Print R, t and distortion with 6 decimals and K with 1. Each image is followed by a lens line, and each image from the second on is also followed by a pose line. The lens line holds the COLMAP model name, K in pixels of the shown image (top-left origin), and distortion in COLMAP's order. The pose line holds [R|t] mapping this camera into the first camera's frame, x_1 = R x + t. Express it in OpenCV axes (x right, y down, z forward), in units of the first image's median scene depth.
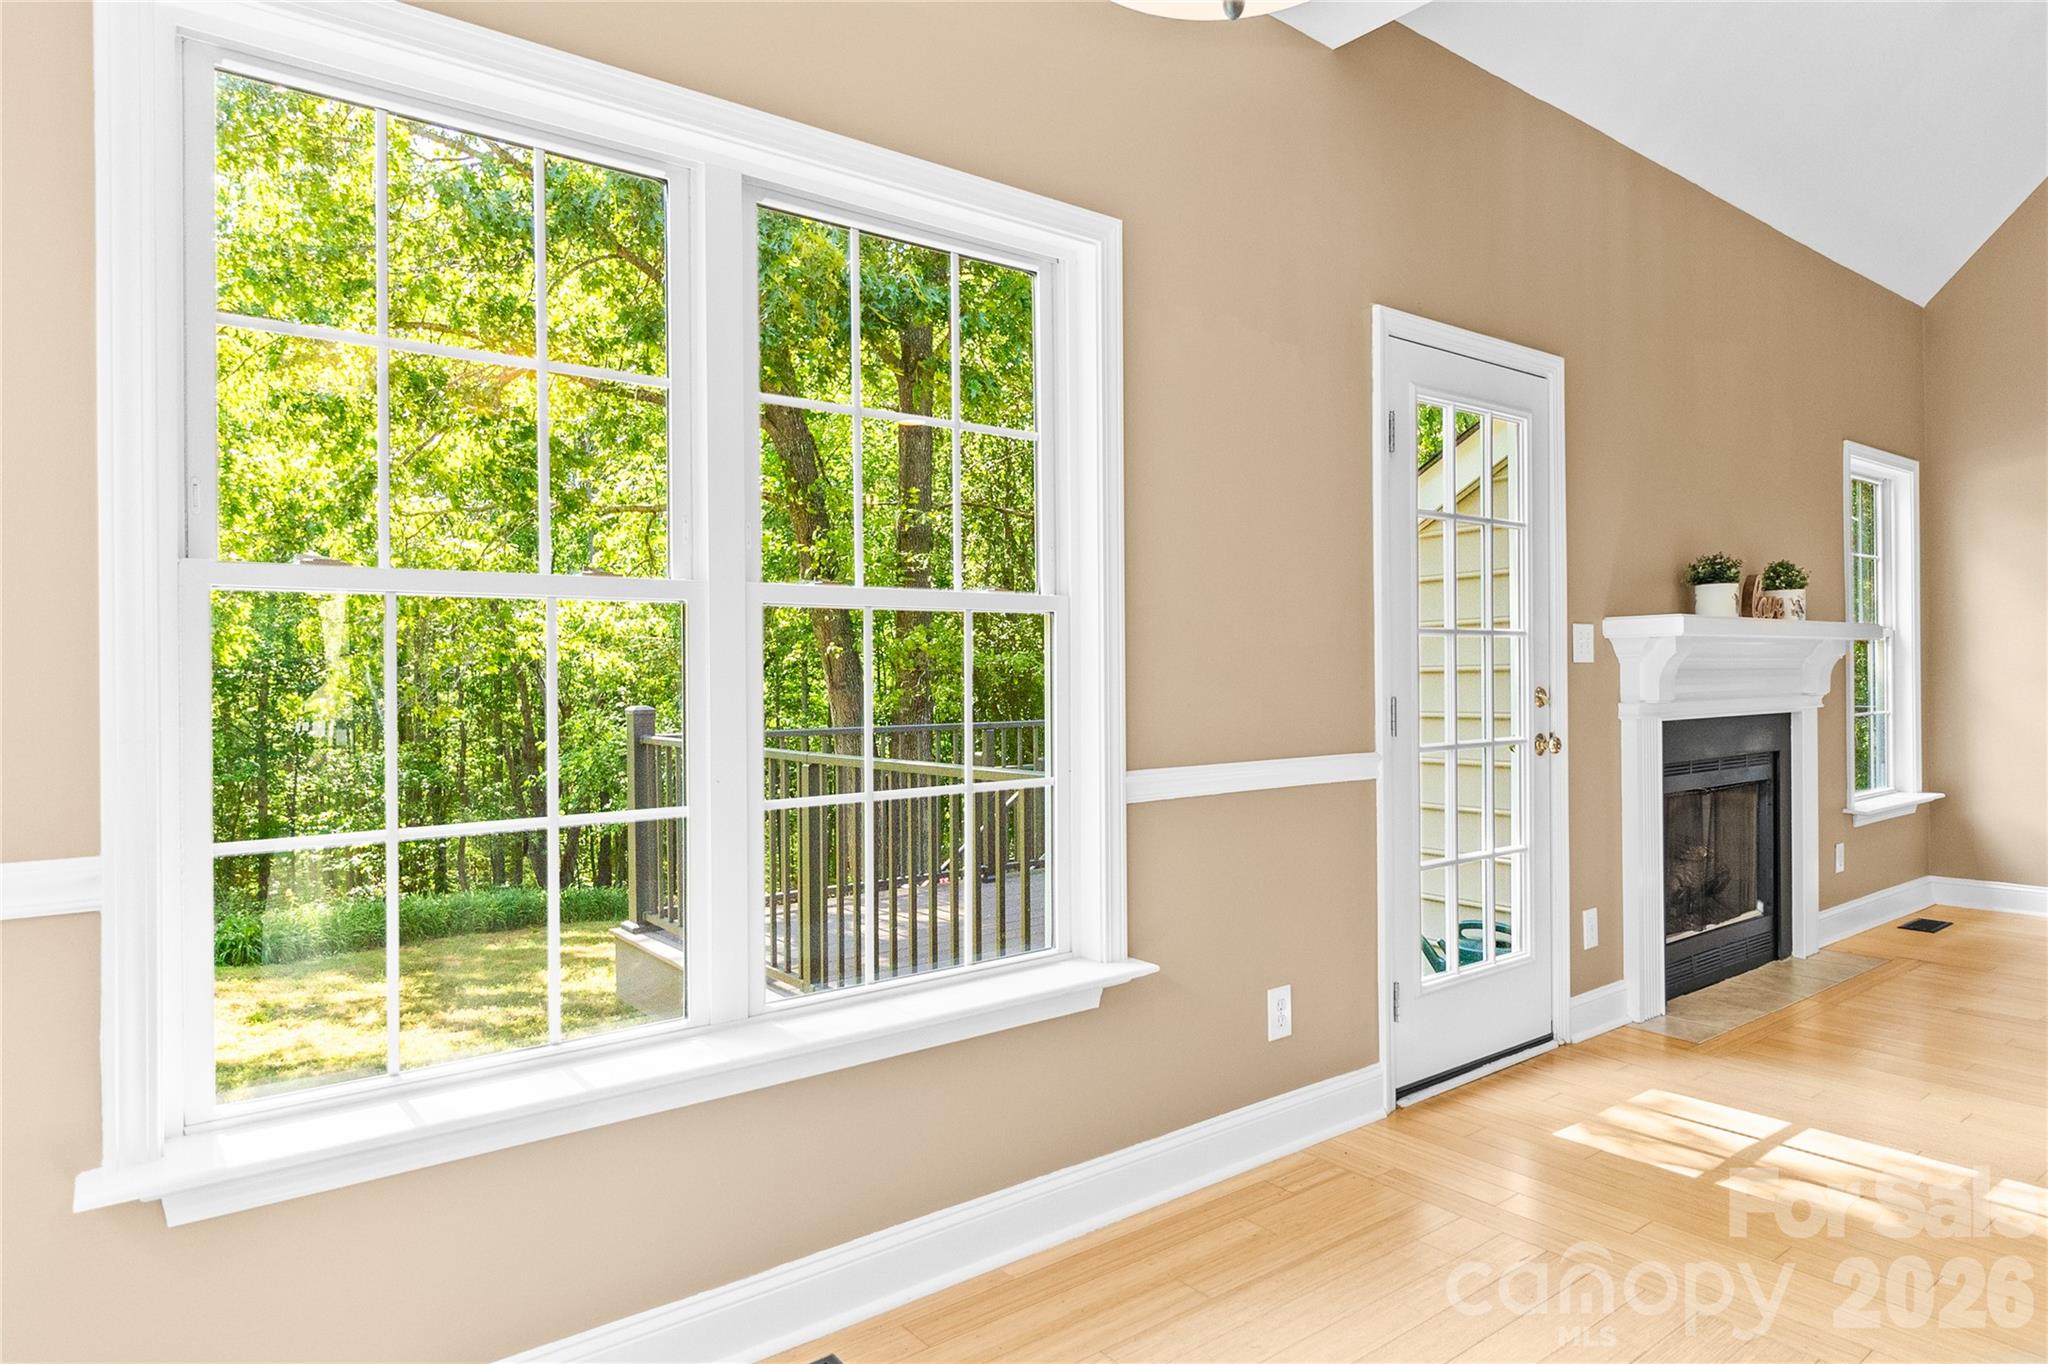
lens RADIAL K [[1190.0, 0, 1048.7], [0, 1190.0, 672.0], [0, 0, 1]] dist [-0.003725, -0.003291]
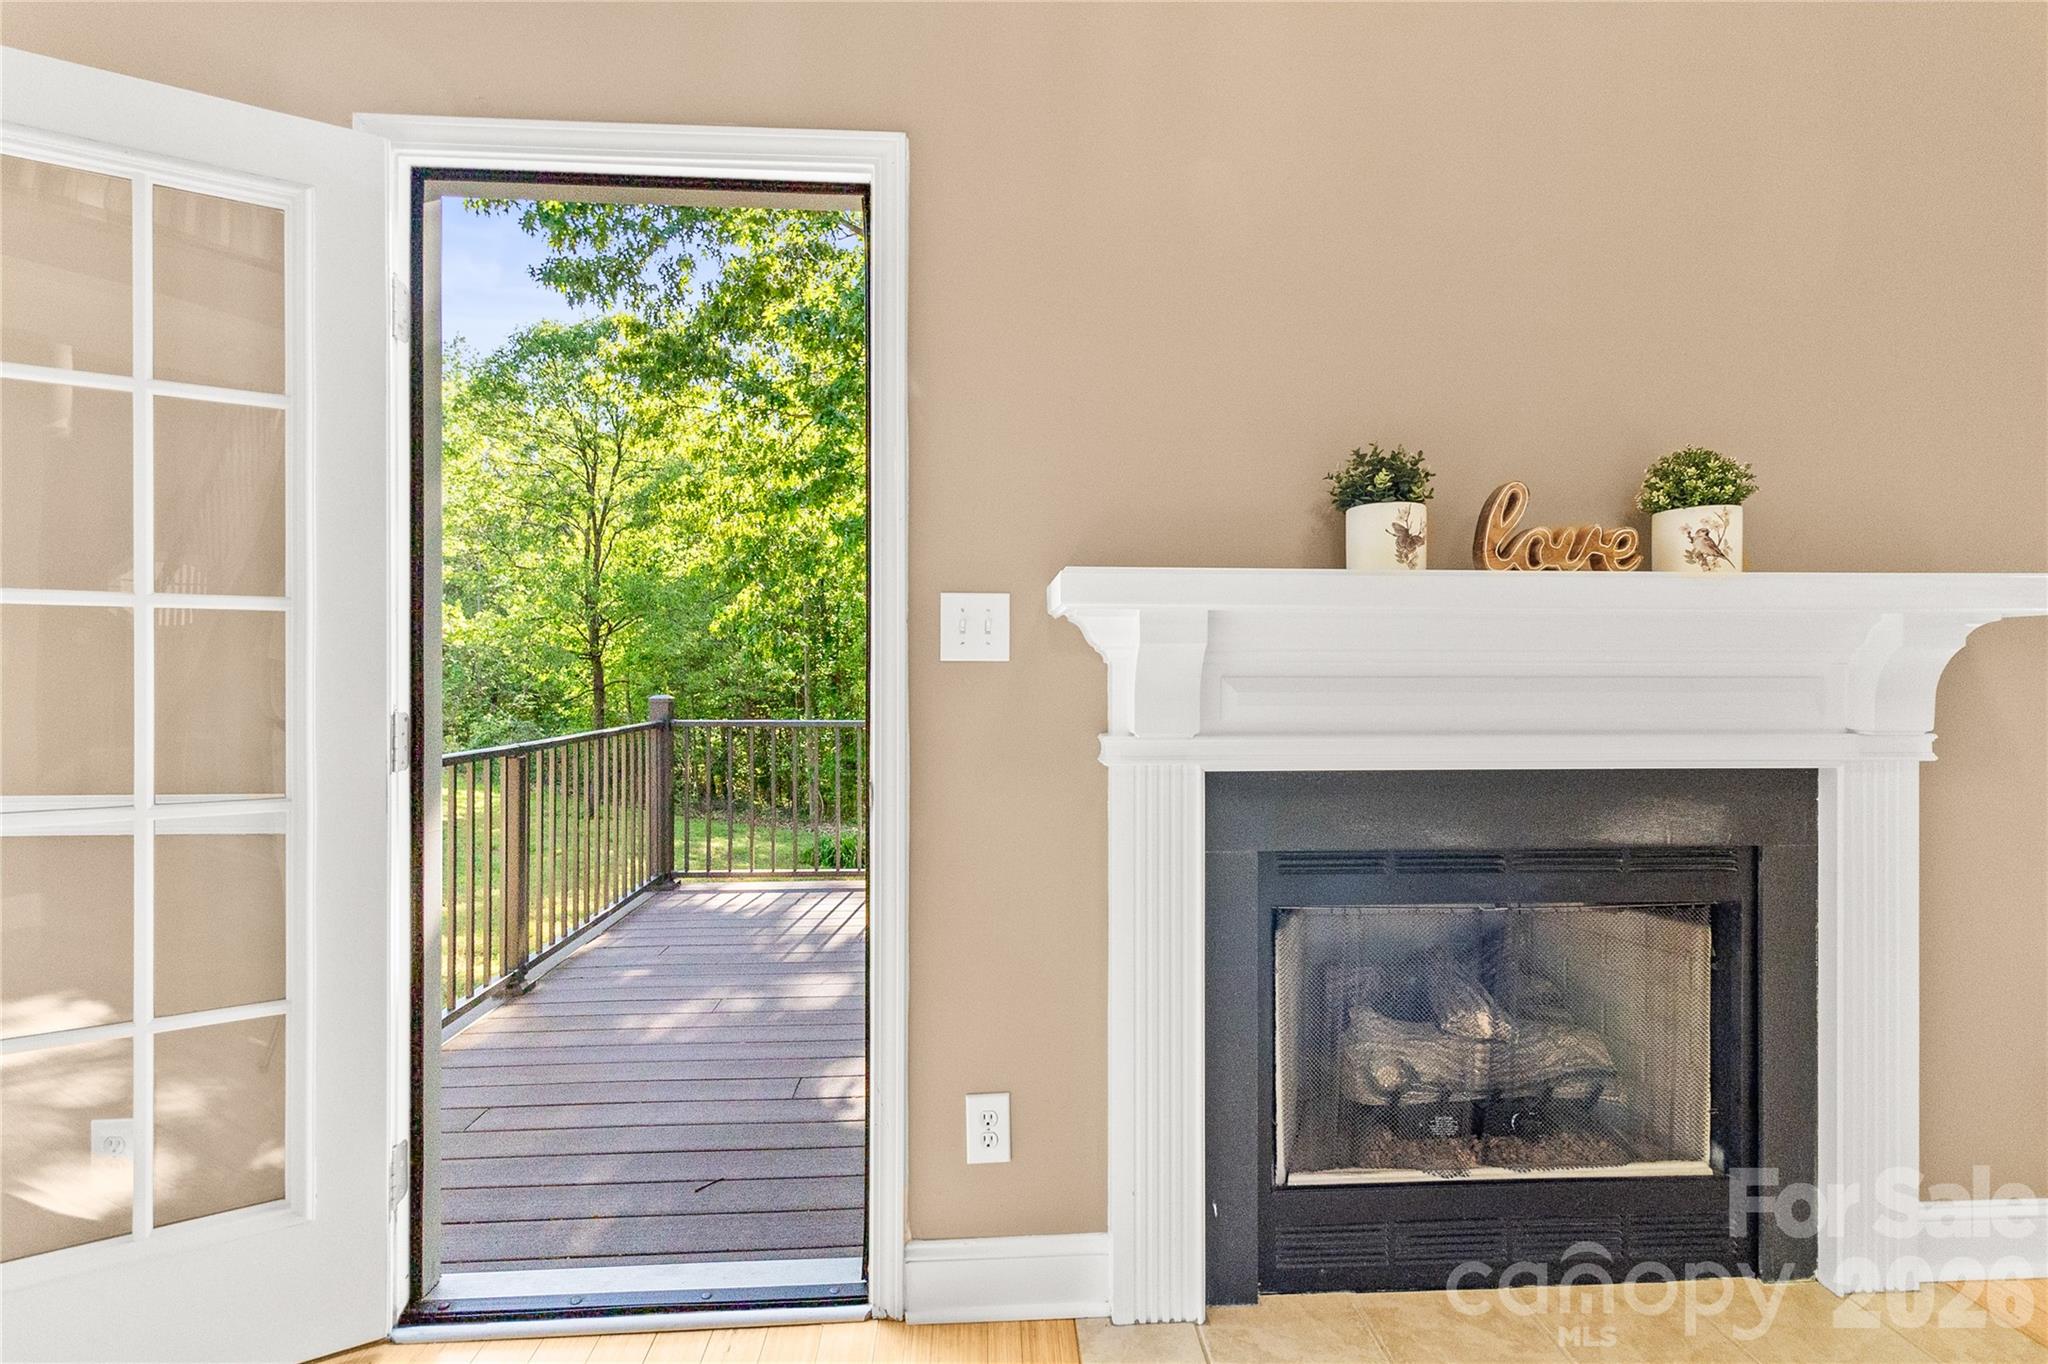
lens RADIAL K [[991.9, 0, 1020.0], [0, 991.9, 672.2], [0, 0, 1]] dist [0.006168, 0.000972]
pose [[0.830618, 0.011886, -0.556715, 0.756603], [-0.009014, 0.999928, 0.007899, -0.006748], [0.556769, -0.001543, 0.830666, 0.635360]]
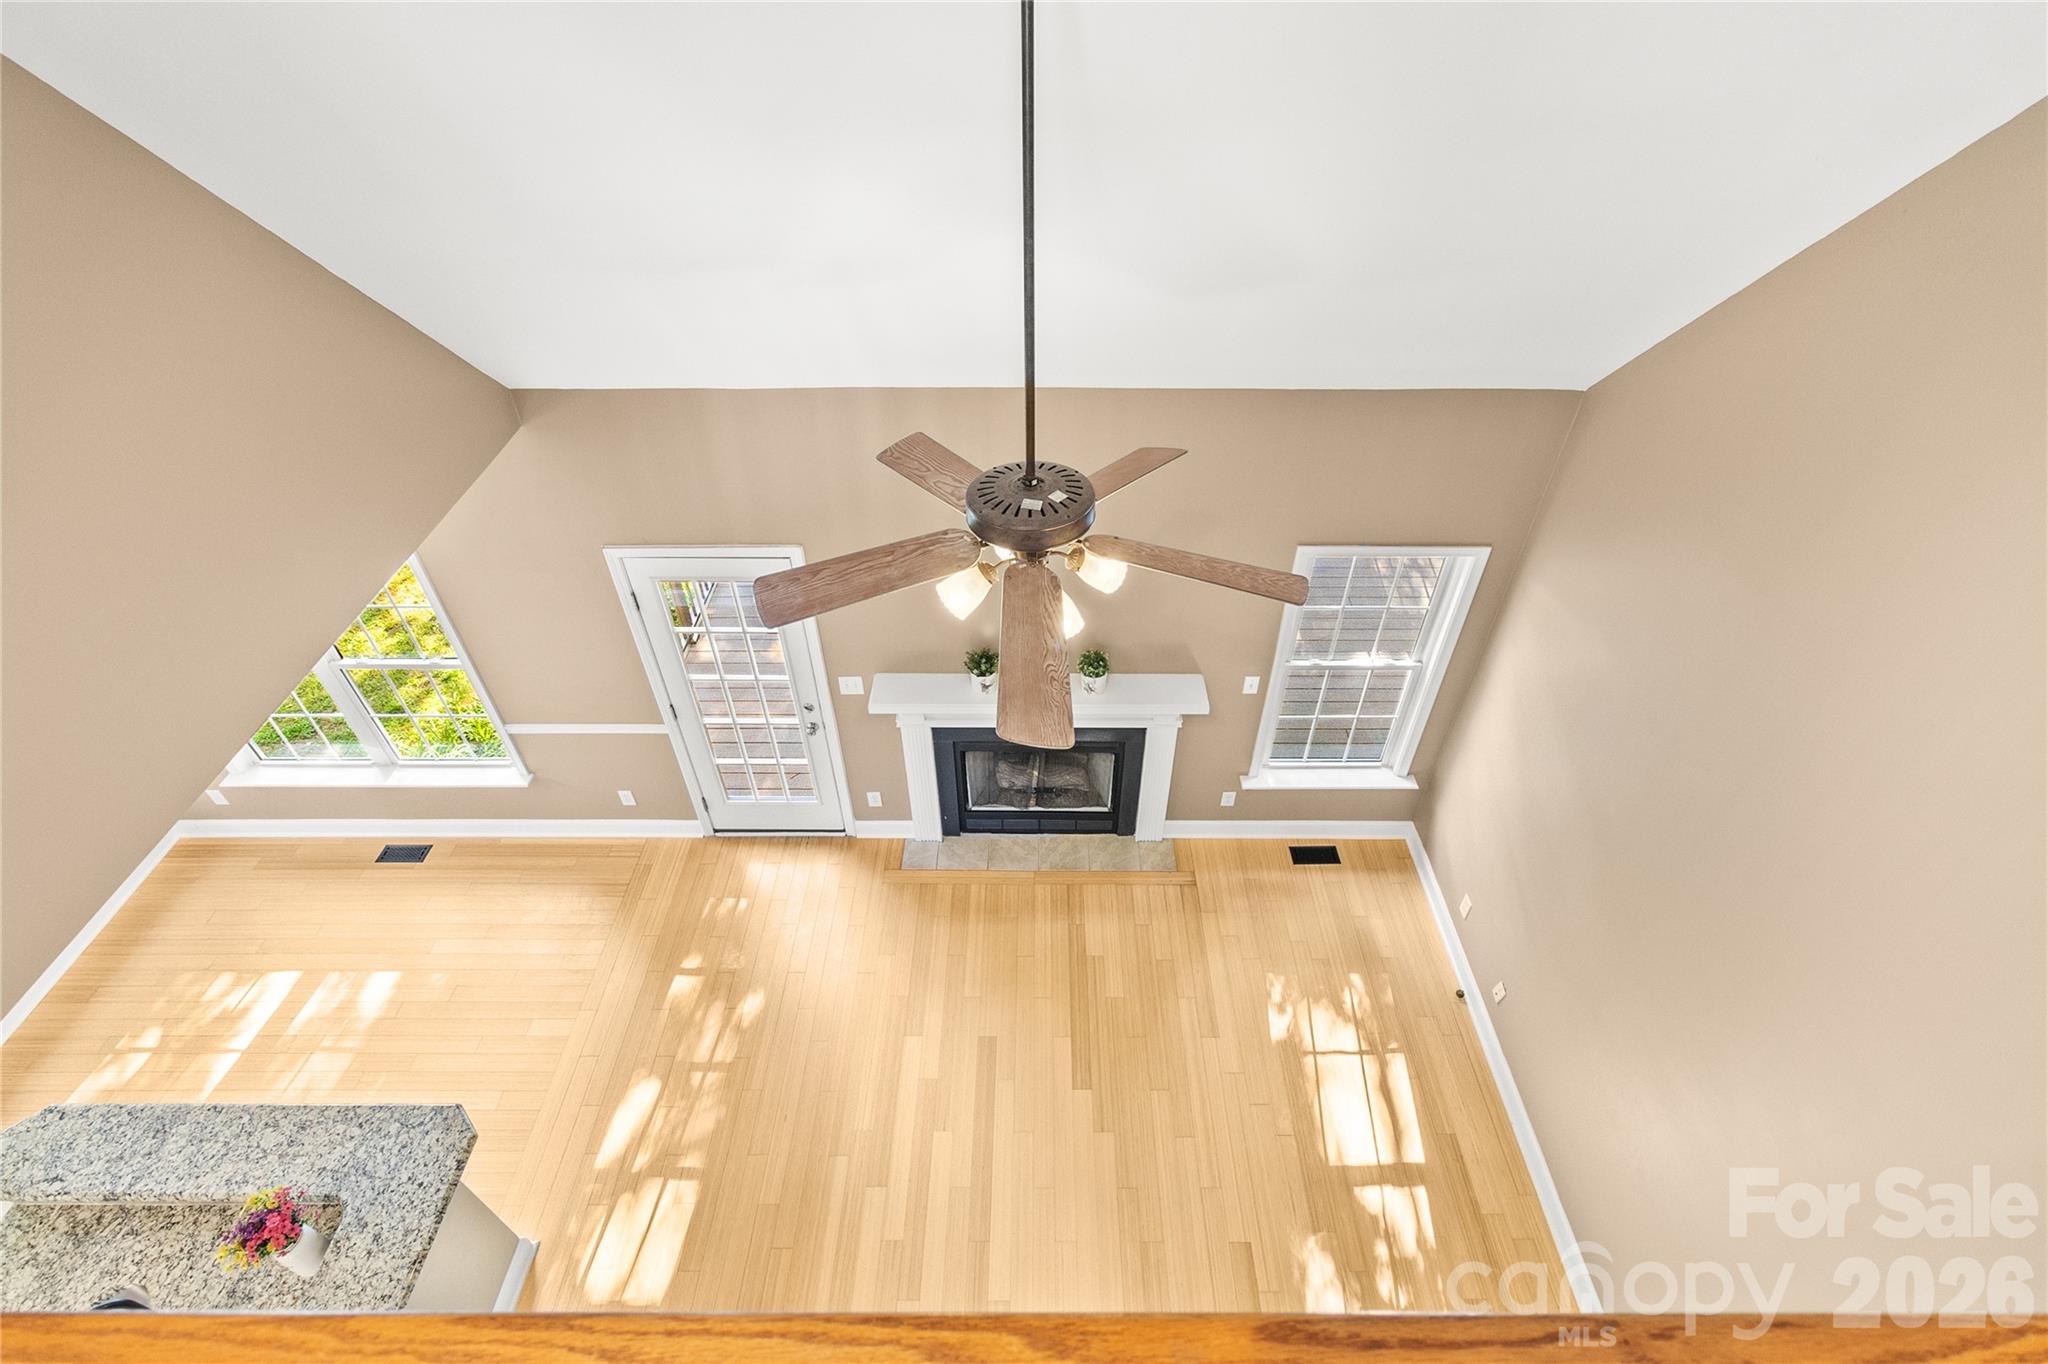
lens RADIAL K [[953.5, 0, 1036.1], [0, 953.5, 683.3], [0, 0, 1]] dist [-0.000825, 0.002233]
pose [[0.789682, 0.415720, -0.451198, 1.305879], [-0.010503, 0.744481, 0.667561, -0.961855], [0.613427, -0.522422, 0.592270, 0.371865]]
